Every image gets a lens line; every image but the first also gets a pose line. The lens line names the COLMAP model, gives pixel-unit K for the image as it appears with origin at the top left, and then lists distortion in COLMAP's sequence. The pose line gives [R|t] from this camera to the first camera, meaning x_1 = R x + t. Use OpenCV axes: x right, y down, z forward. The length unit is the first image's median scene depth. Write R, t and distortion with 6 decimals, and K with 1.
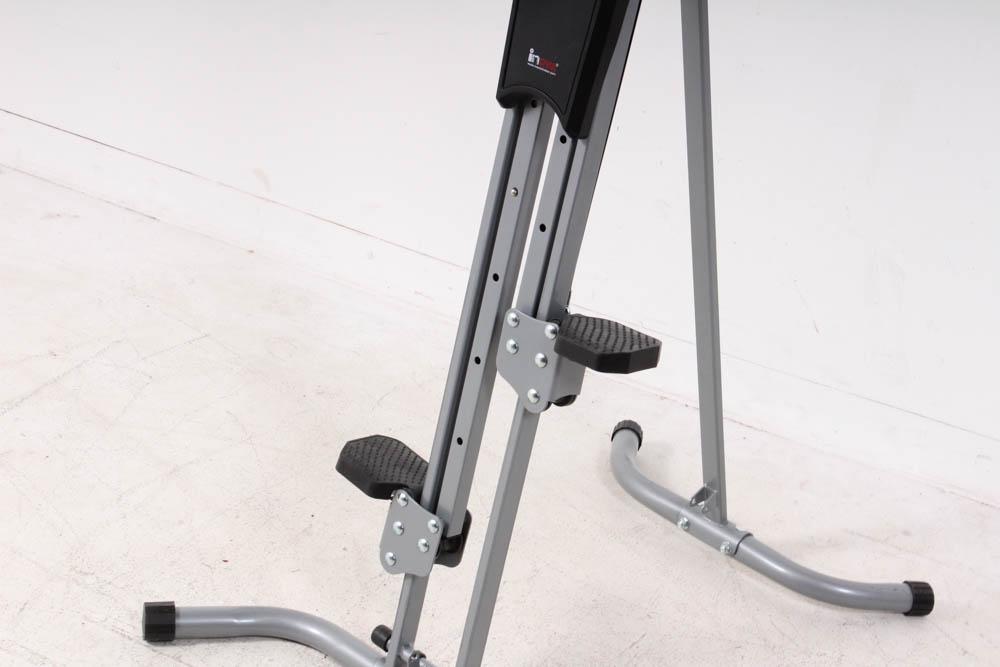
lens RADIAL K [[2128.9, 0, 510.7], [0, 2128.9, 333.3], [0, 0, 1]] dist [0.055046, 0.000000]
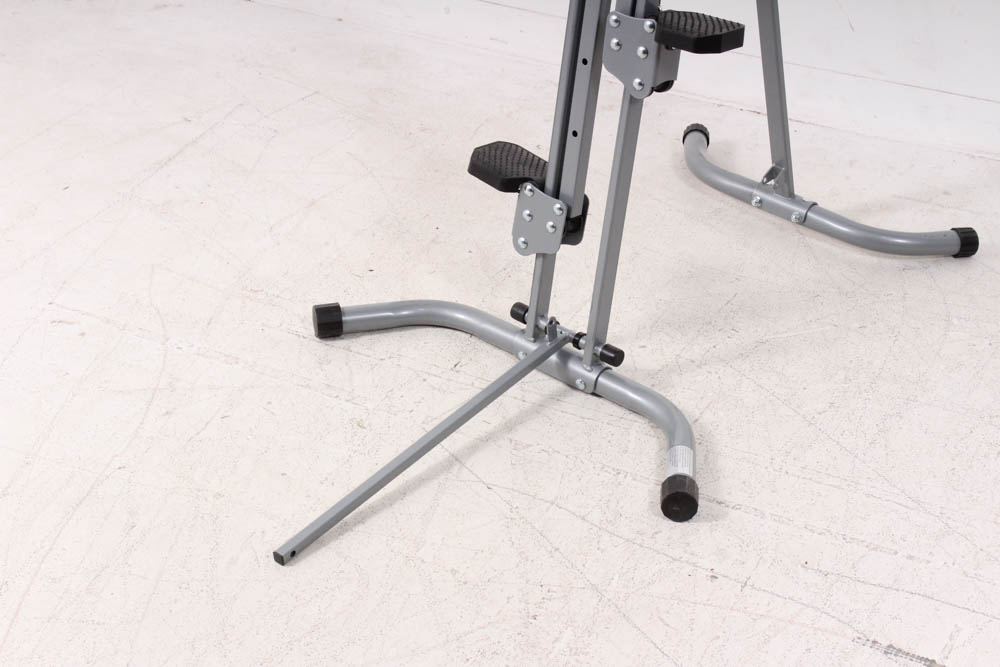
lens RADIAL K [[1990.6, 0, 504.1], [0, 1990.6, 336.2], [0, 0, 1]] dist [0.037513, 0.000000]
pose [[0.994881, -0.101005, -0.003288, -0.065417], [0.100860, 0.990365, 0.094893, 0.049351], [-0.006329, -0.094738, 0.995482, -0.095473]]
